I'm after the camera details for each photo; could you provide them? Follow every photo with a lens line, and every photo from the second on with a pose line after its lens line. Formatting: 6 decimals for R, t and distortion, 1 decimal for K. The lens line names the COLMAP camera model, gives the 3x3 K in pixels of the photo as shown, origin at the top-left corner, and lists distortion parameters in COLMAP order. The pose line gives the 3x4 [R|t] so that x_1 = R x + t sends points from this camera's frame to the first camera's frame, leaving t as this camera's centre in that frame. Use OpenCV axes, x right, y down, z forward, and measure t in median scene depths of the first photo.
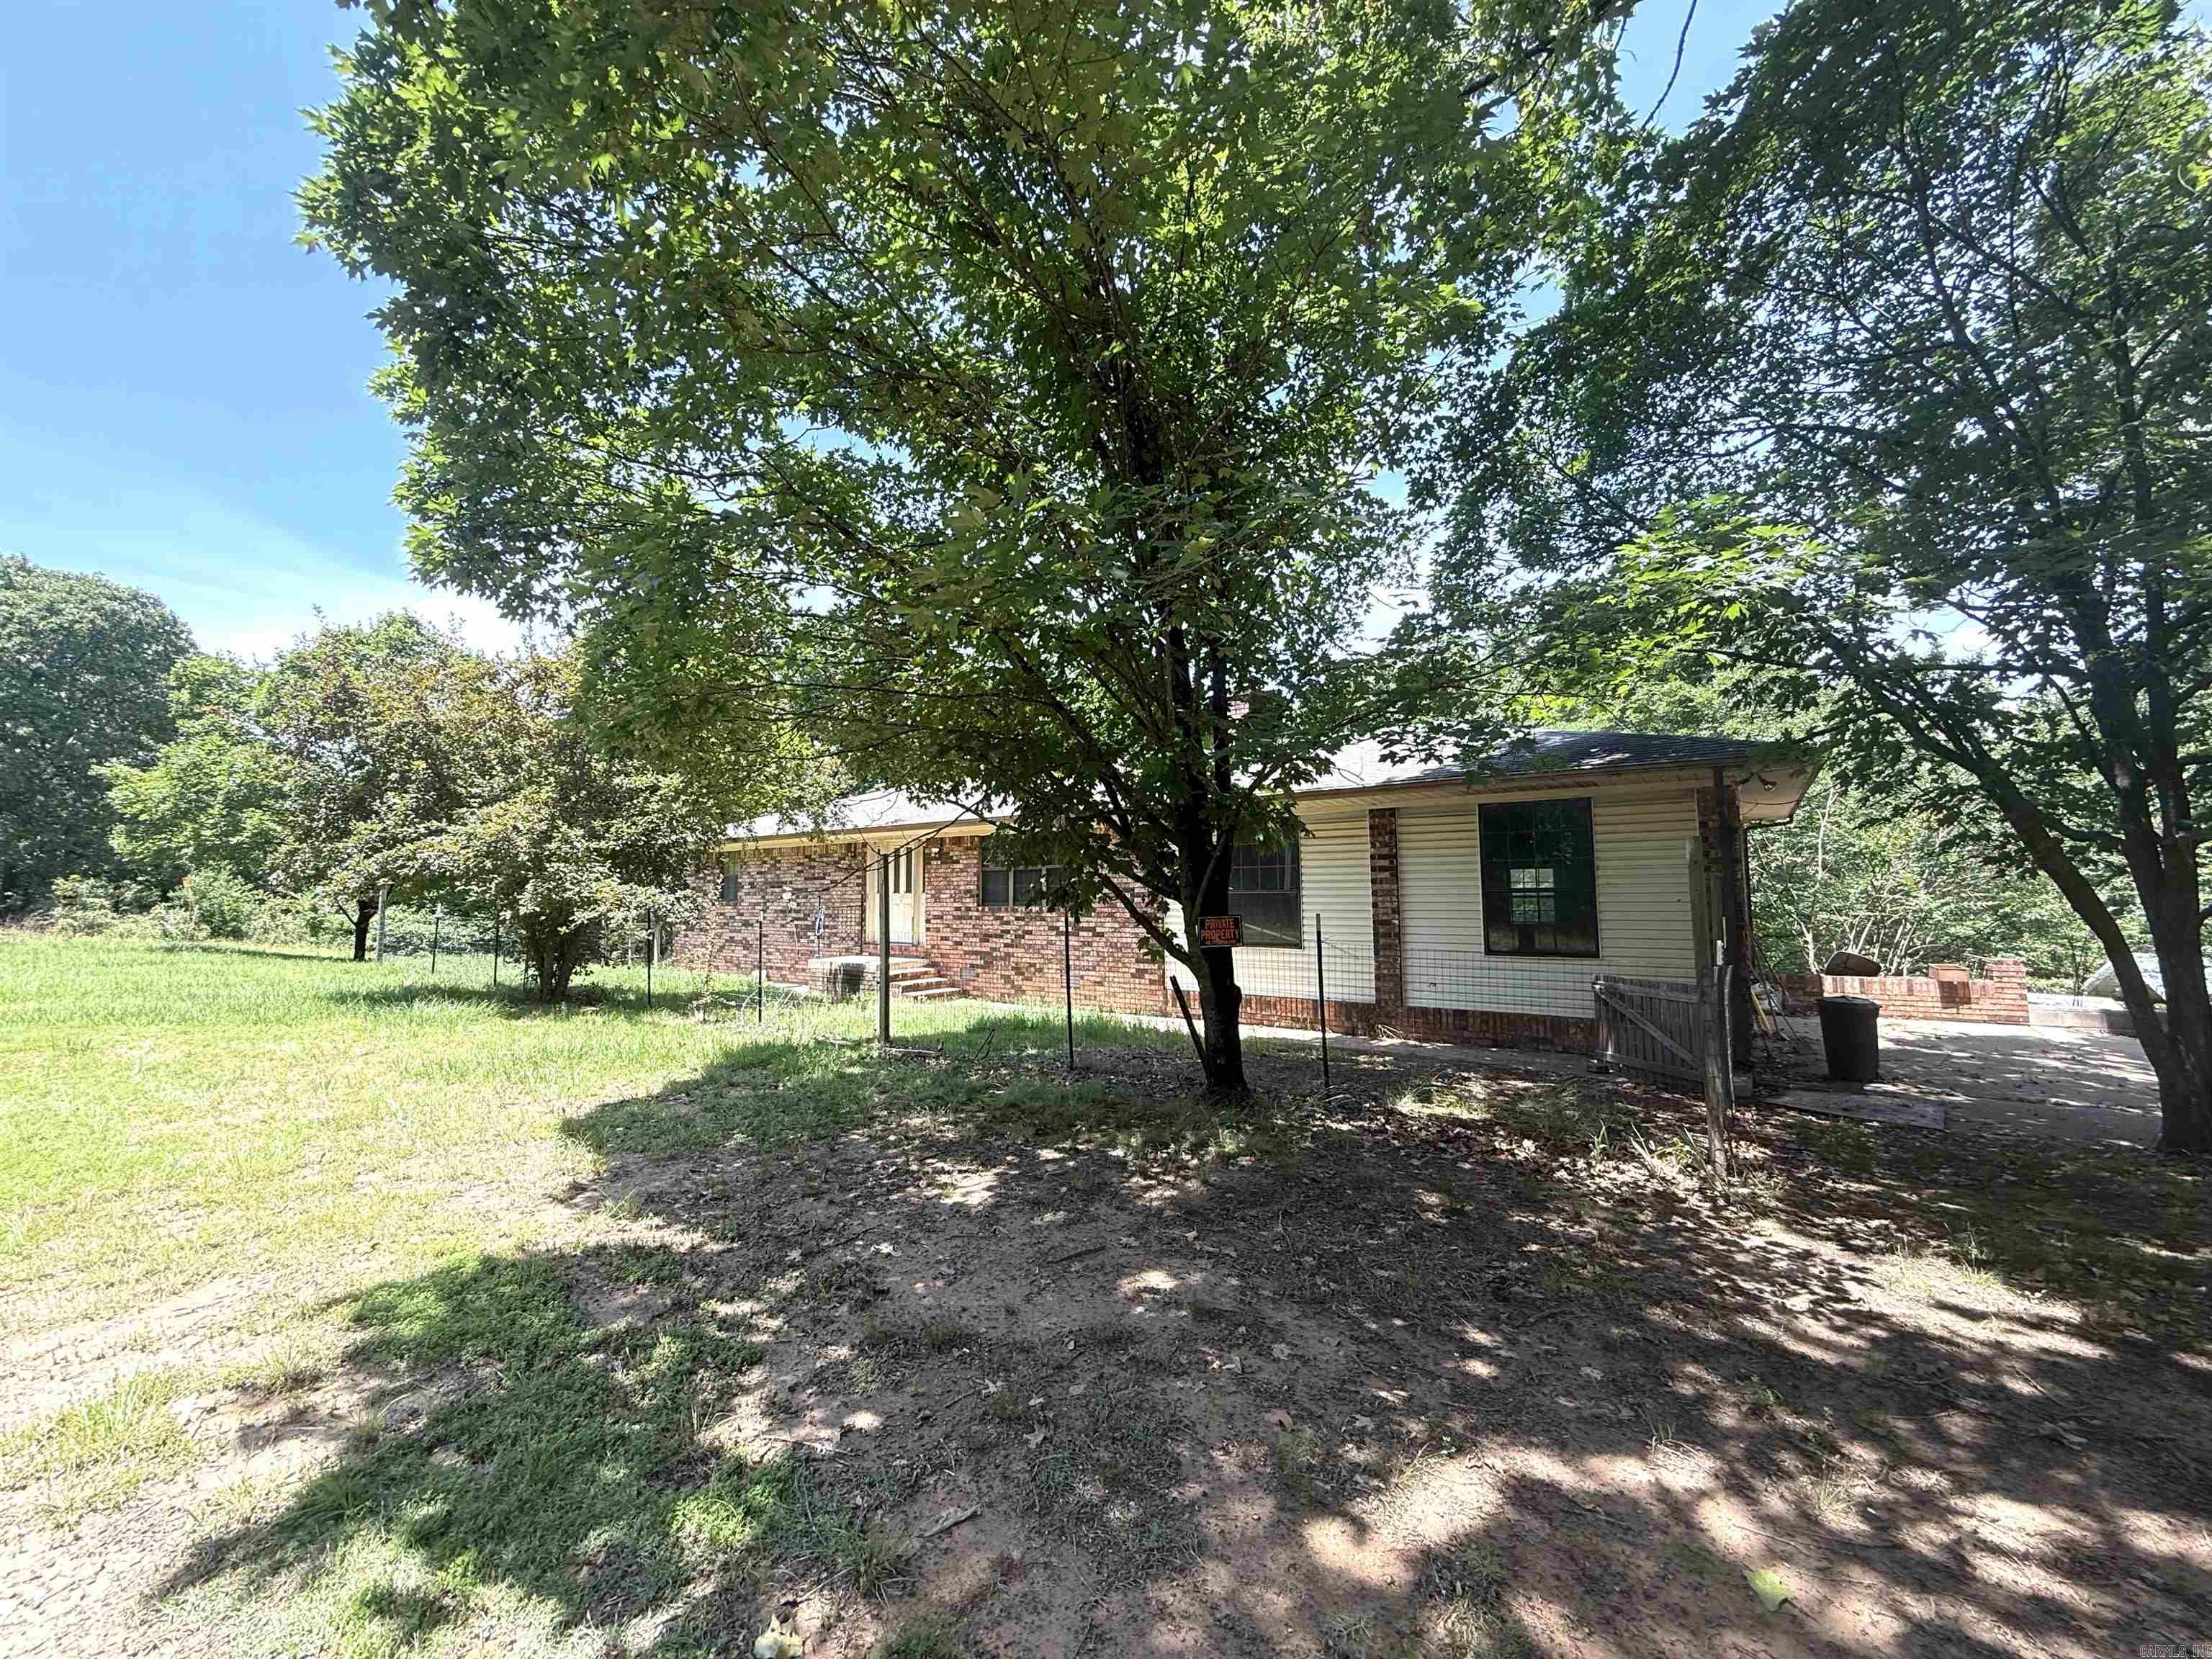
lens RADIAL K [[881.2, 0, 1107.3], [0, 881.2, 830.8], [0, 0, 1]] dist [-0.001284, 0.001812]
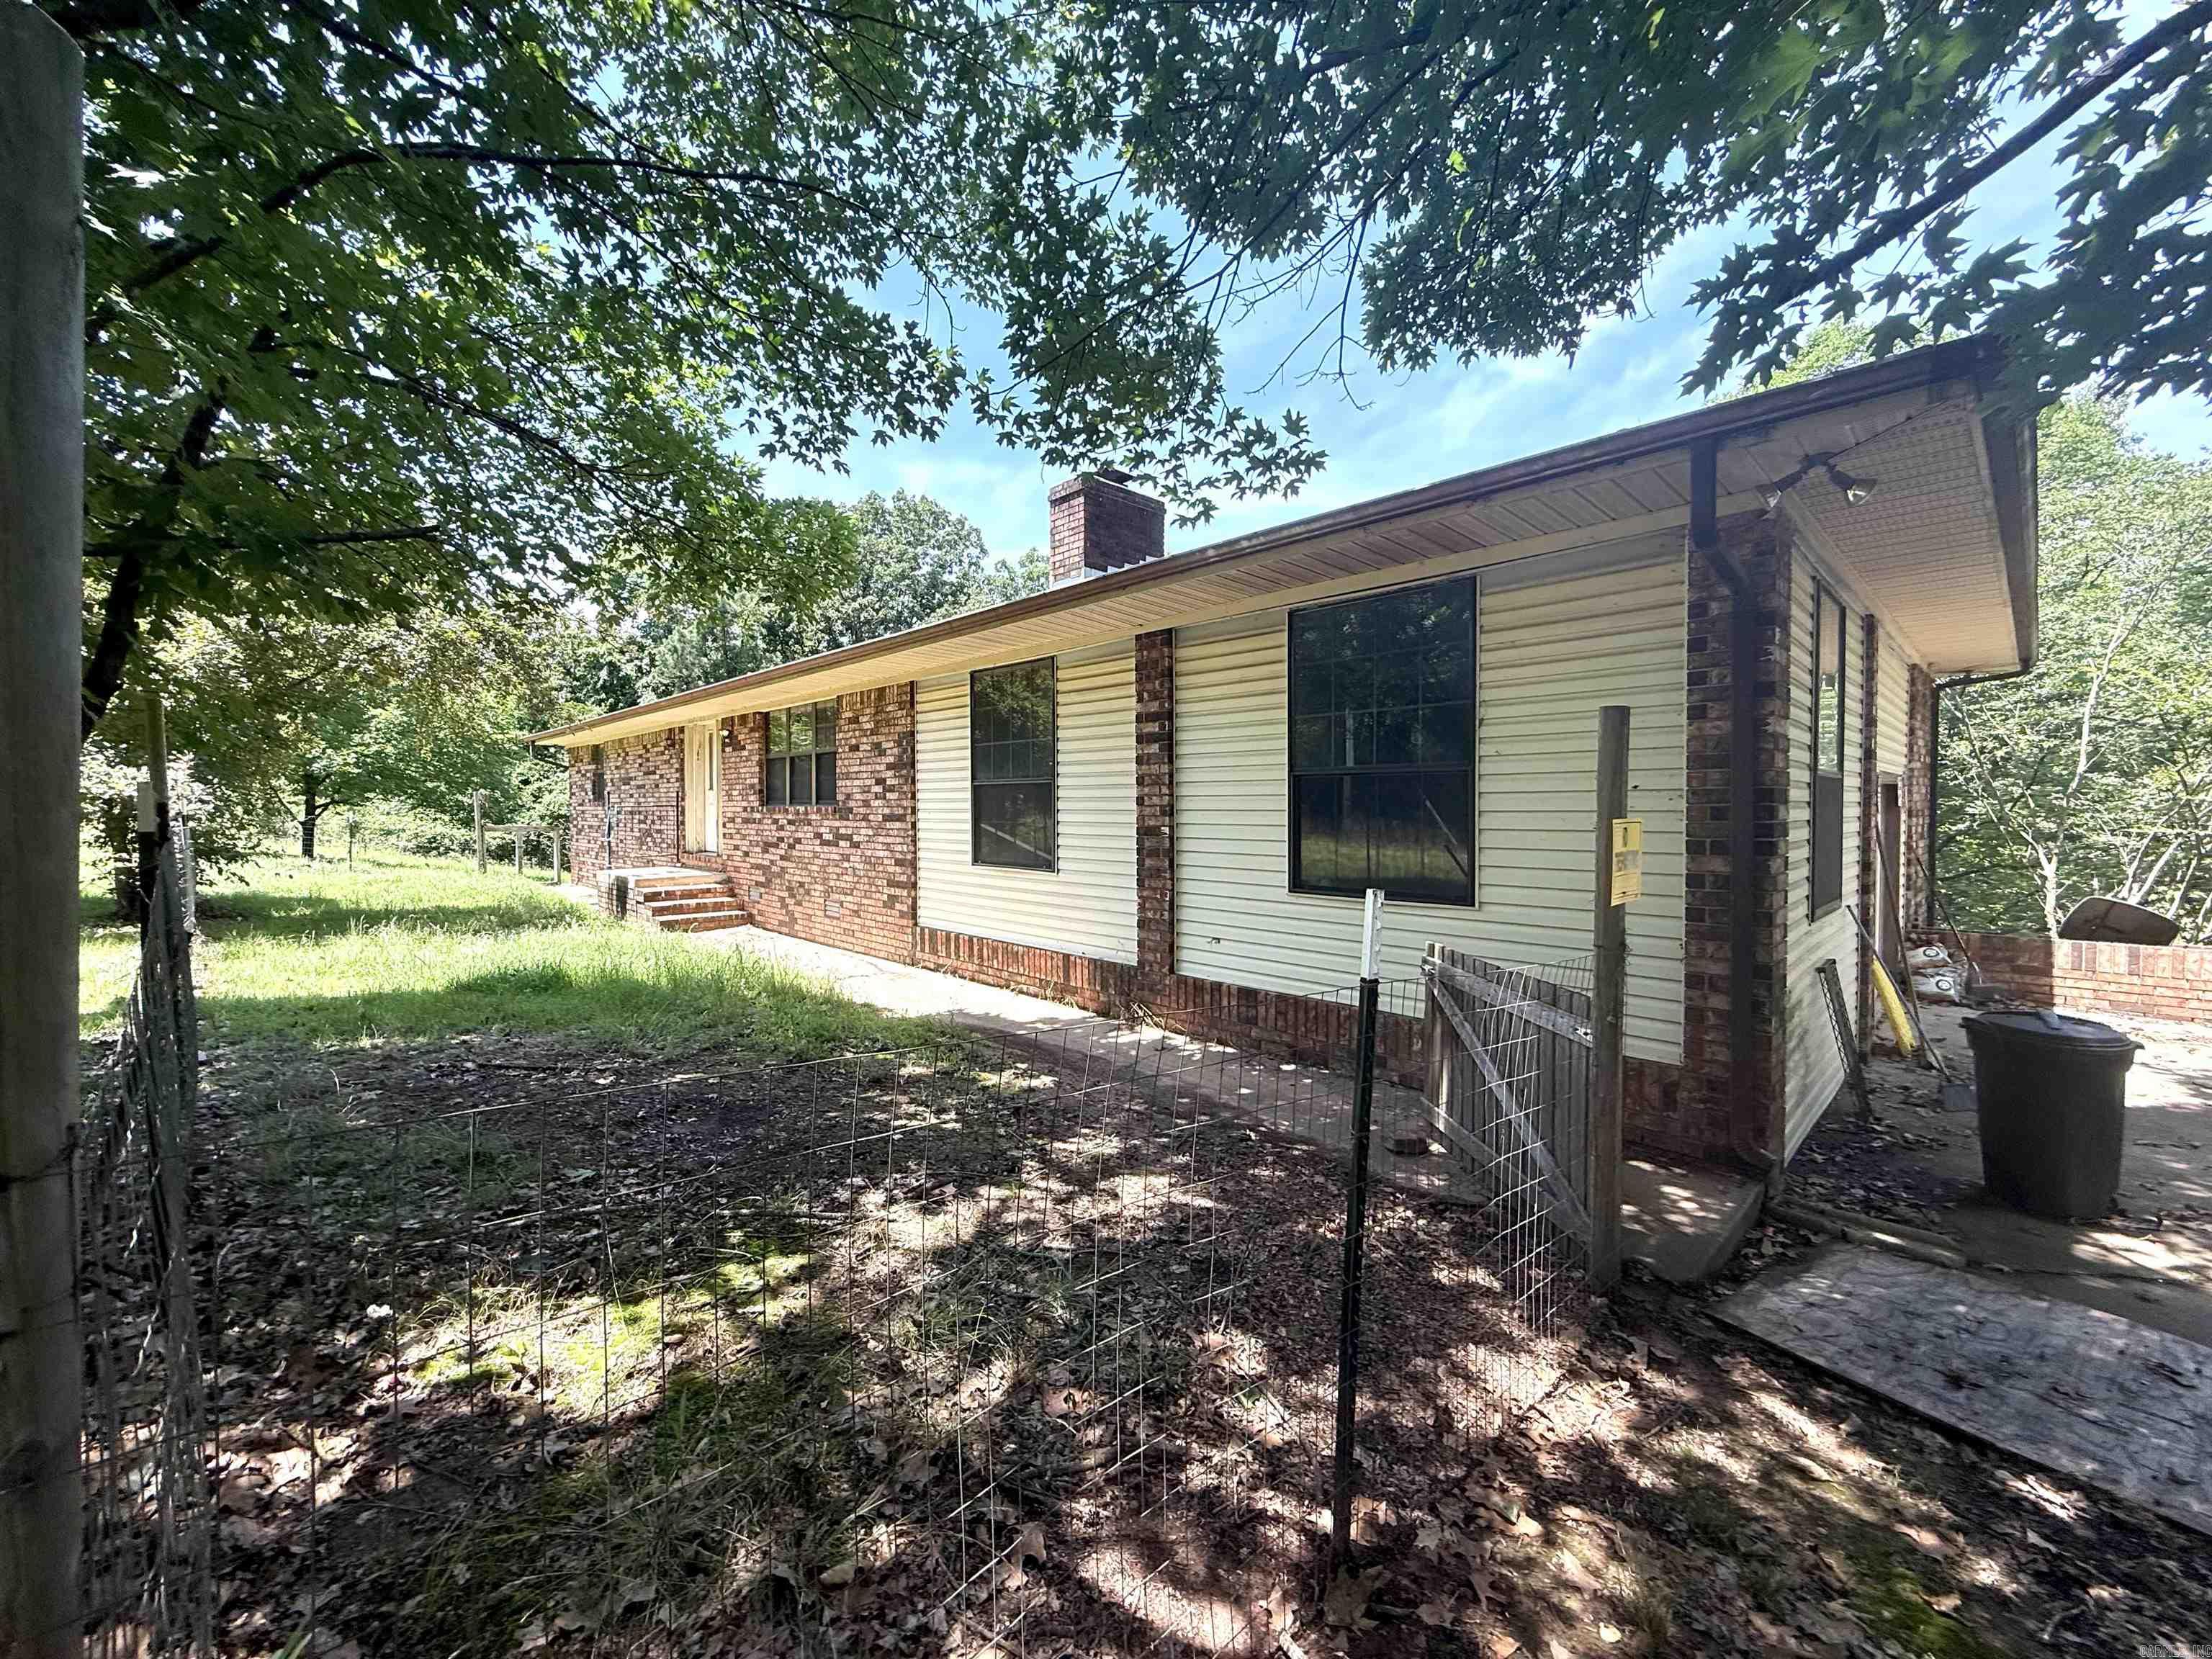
lens RADIAL K [[881.2, 0, 1105.0], [0, 881.2, 827.5], [0, 0, 1]] dist [-0.001284, 0.001812]
pose [[0.983984, 0.012886, -0.177792, 0.379588], [0.003821, 0.995630, 0.093309, 0.046760], [0.178217, -0.092494, 0.979634, 0.418099]]
